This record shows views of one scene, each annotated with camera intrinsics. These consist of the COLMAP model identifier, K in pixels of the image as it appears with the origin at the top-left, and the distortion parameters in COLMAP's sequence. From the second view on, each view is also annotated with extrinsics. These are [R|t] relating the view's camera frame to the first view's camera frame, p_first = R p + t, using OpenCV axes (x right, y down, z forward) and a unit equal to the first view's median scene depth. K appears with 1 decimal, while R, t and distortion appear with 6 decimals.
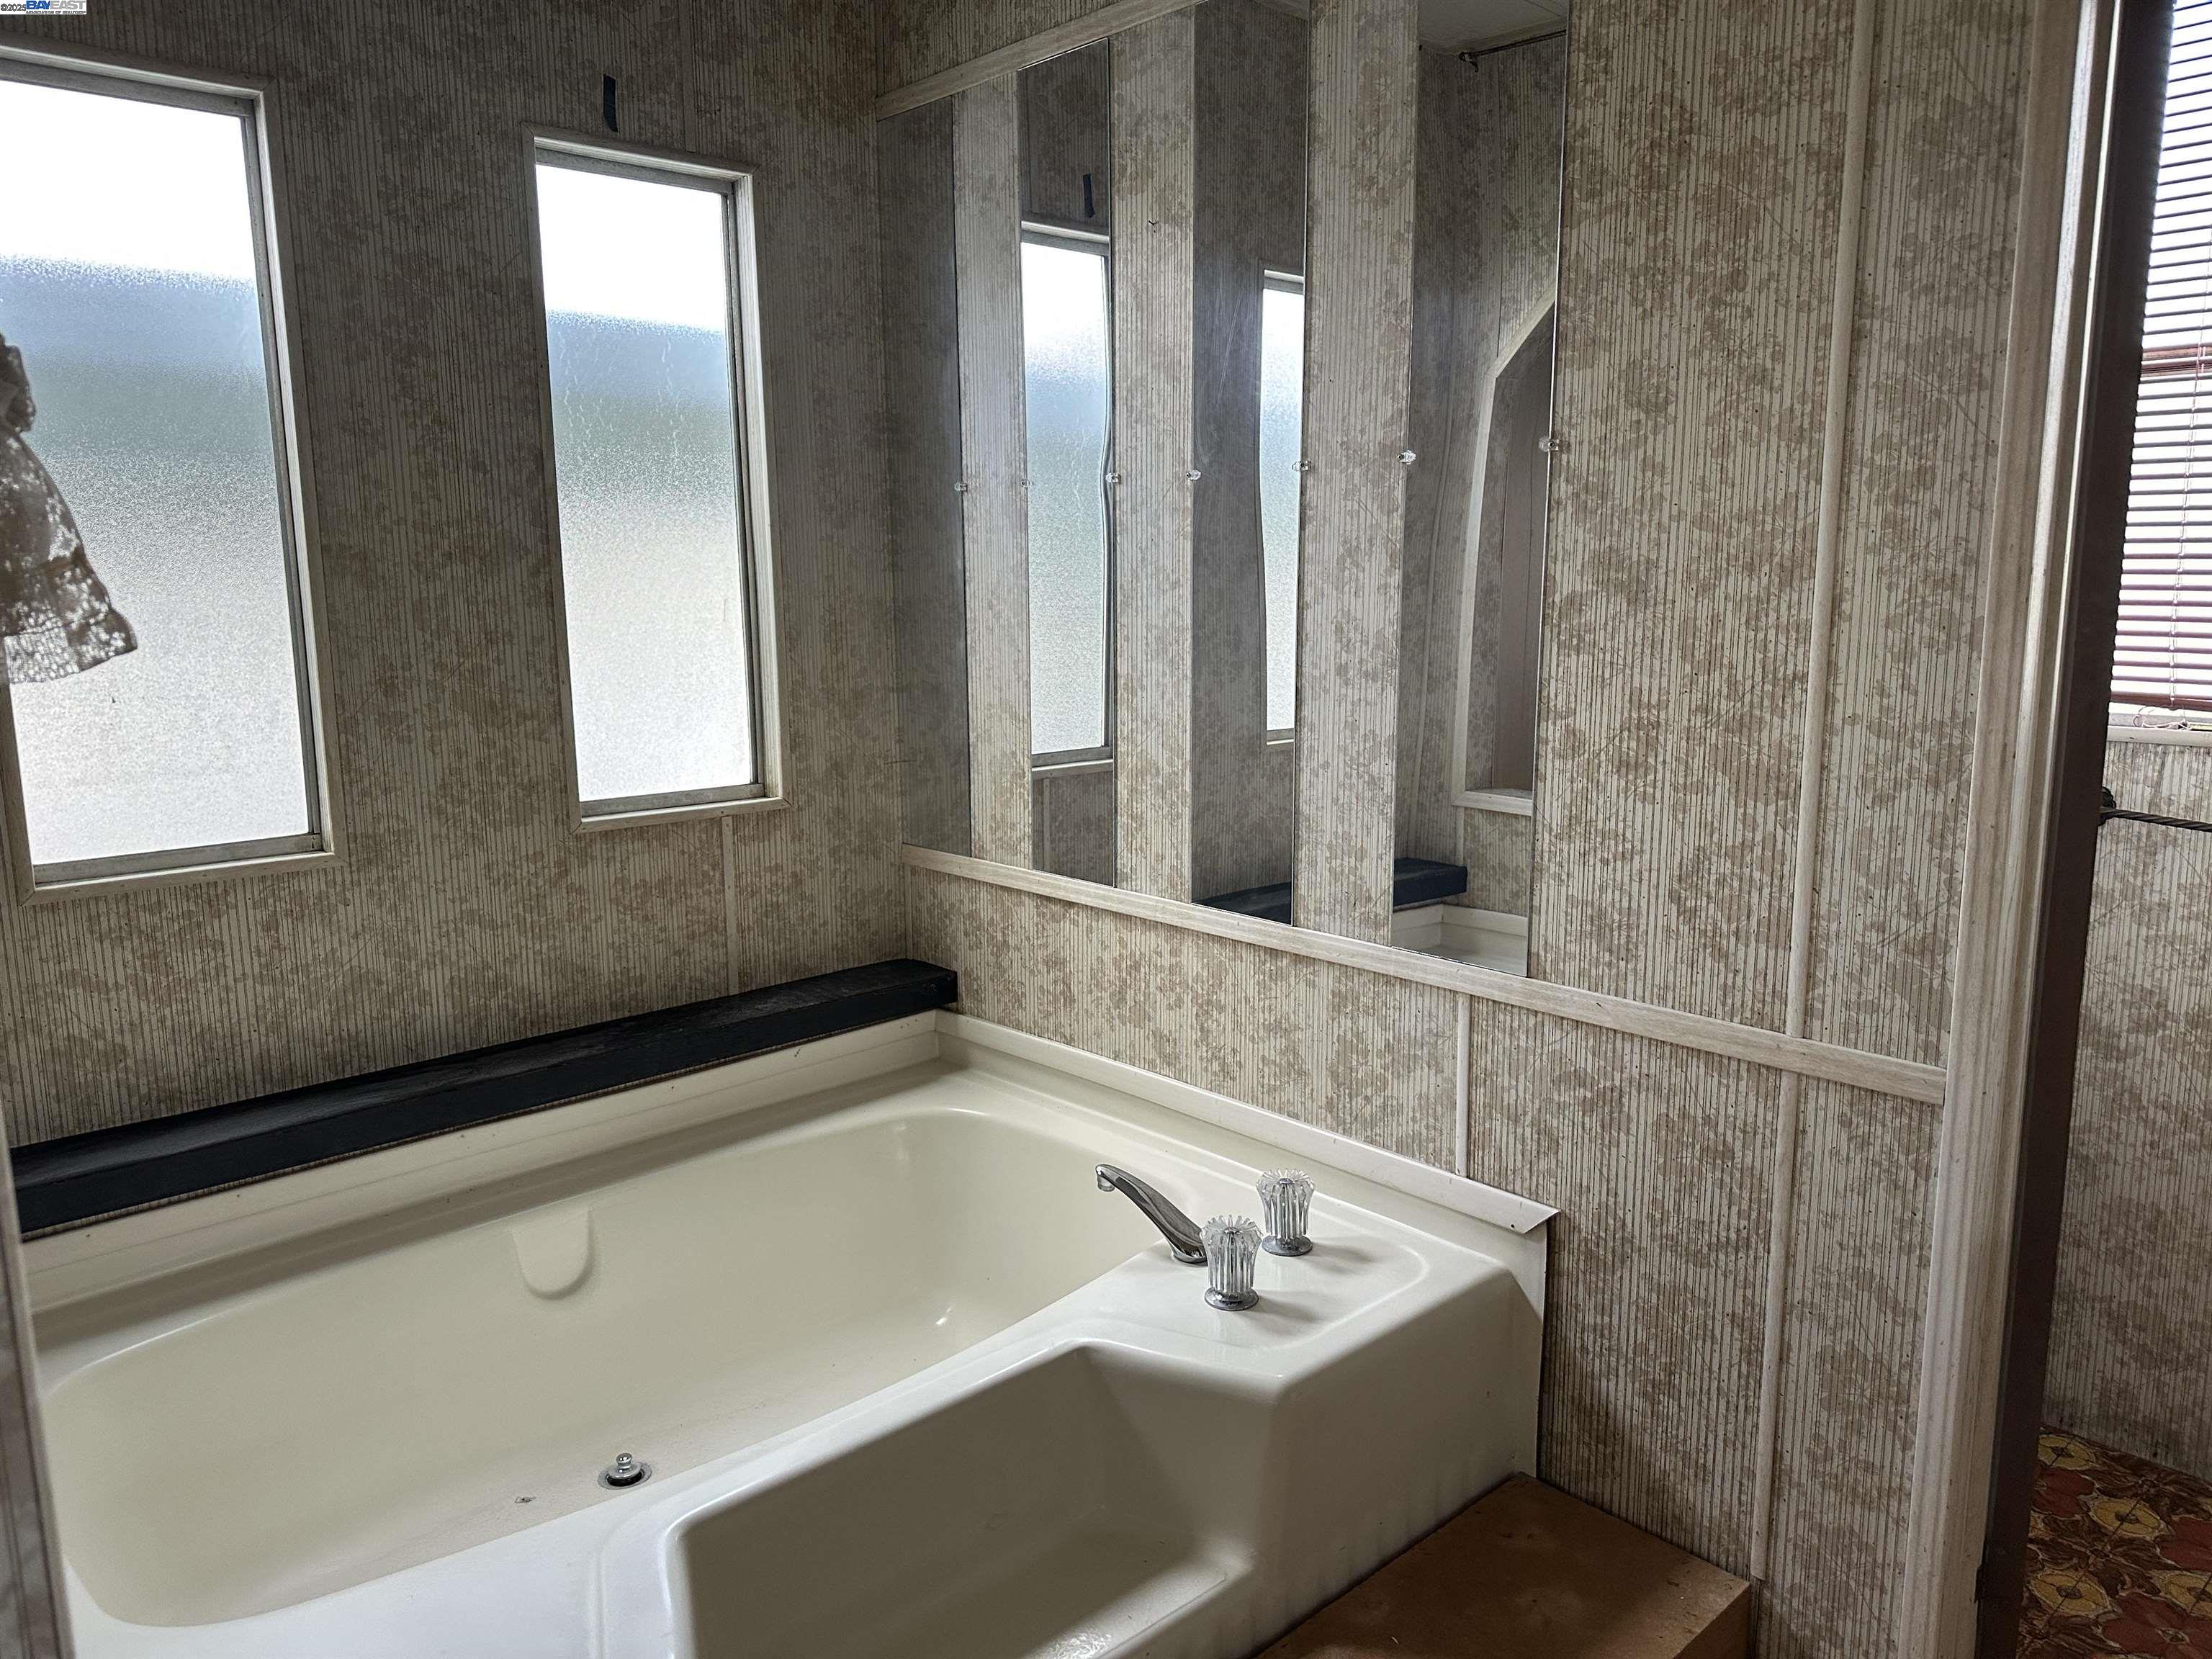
lens RADIAL K [[1536.9, 0, 1106.0], [0, 1536.9, 829.5], [0, 0, 1]] dist [0.151637, -0.271524]
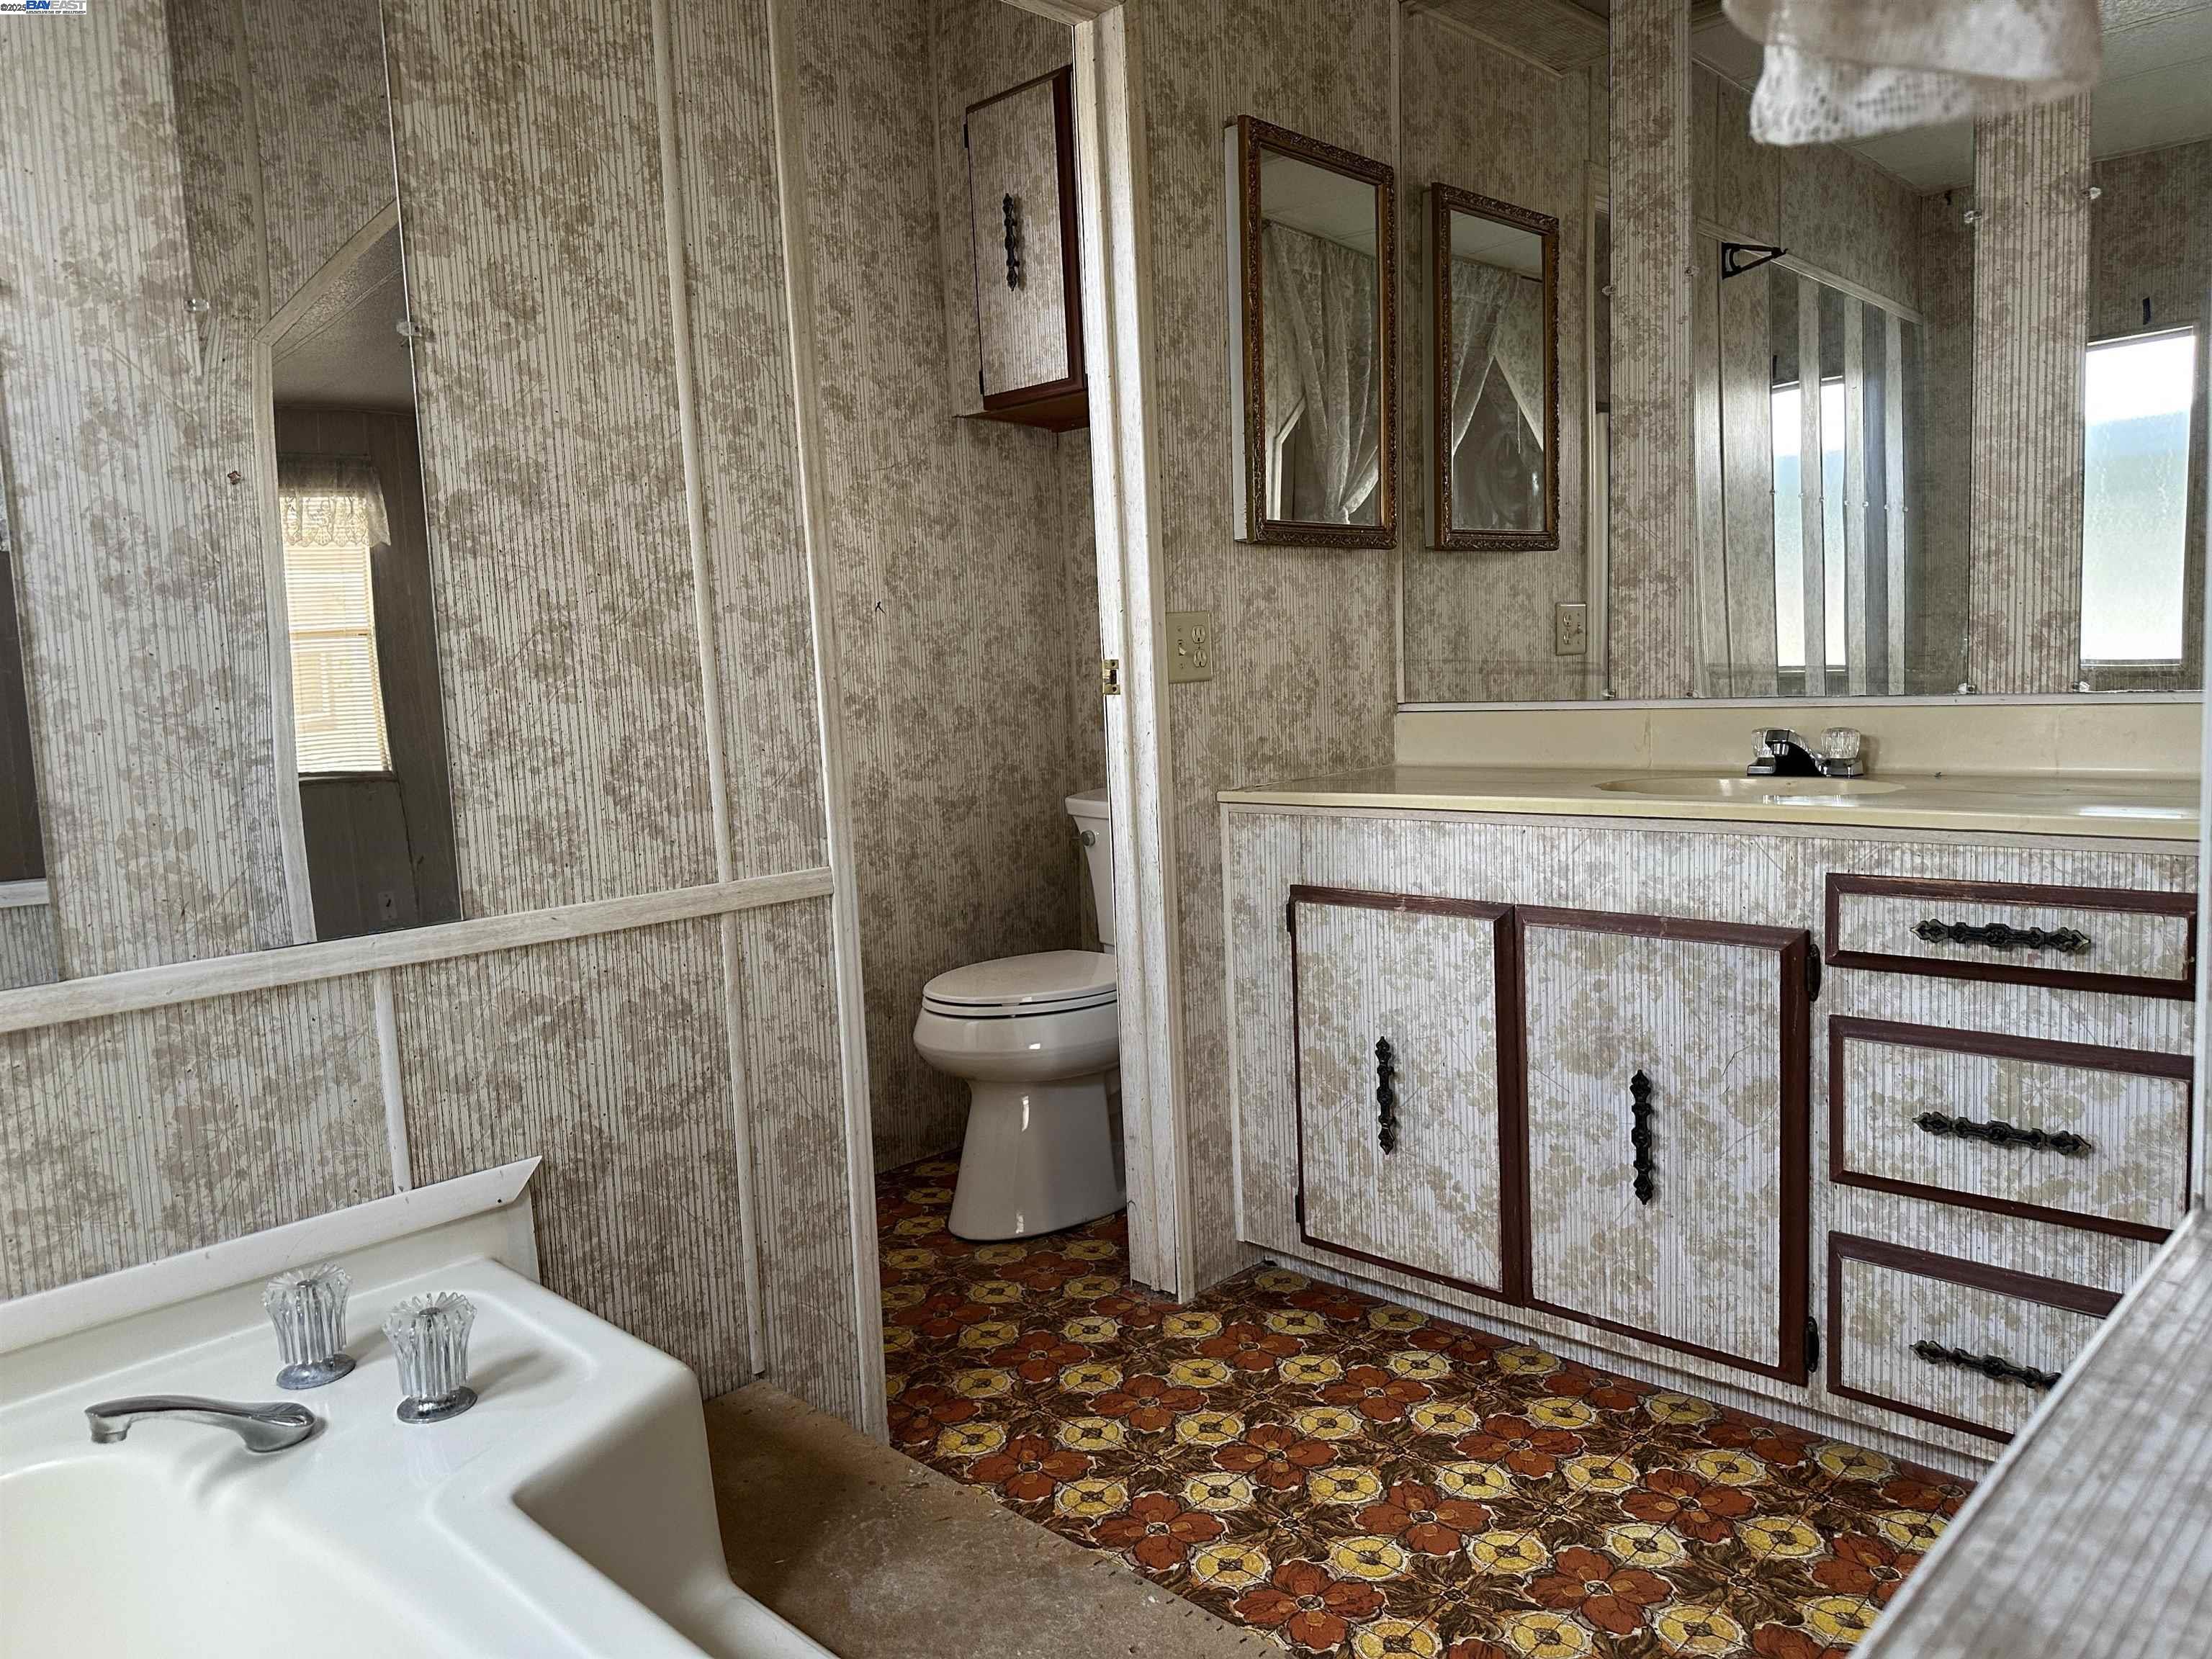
lens RADIAL K [[1536.9, 0, 1106.0], [0, 1536.9, 829.5], [0, 0, 1]] dist [0.151637, -0.271524]
pose [[-0.046649, -0.087836, 0.995042, -0.718204], [0.221062, 0.970520, 0.096035, 0.044146], [-0.974143, 0.224446, -0.025856, 0.728772]]
